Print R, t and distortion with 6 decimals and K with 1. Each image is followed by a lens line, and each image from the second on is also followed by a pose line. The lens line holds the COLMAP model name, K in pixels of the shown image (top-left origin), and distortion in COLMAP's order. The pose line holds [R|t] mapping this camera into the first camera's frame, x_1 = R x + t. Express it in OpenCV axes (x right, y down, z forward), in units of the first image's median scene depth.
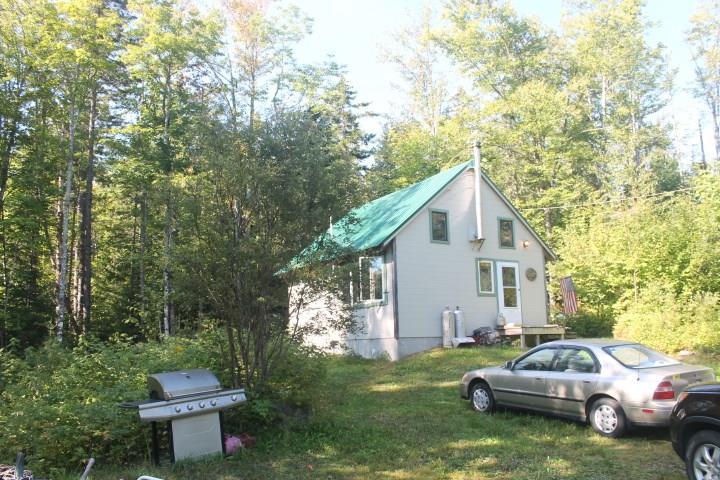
lens RADIAL K [[598.3, 0, 360.0], [0, 598.3, 240.0], [0, 0, 1]] dist [-0.090258, 0.005260]
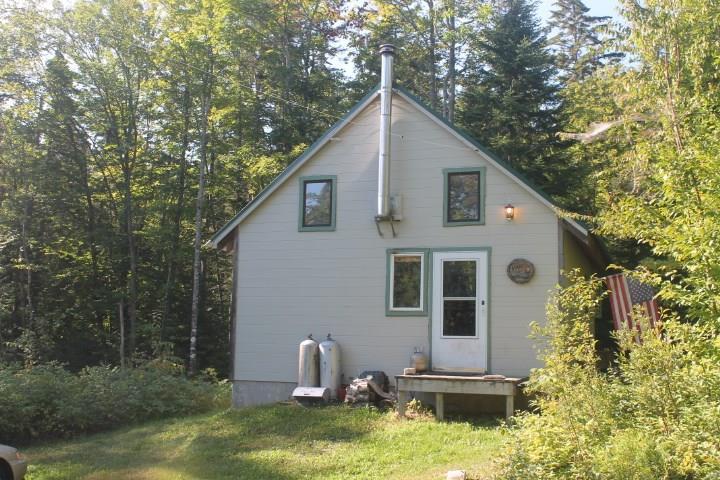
lens RADIAL K [[815.8, 0, 360.0], [0, 815.8, 240.0], [0, 0, 1]] dist [-0.055900, 0.012334]
pose [[0.619382, -0.058366, -0.782917, 0.783836], [0.104258, 0.994515, 0.008340, 0.011739], [0.778136, -0.086791, 0.622070, 0.485649]]
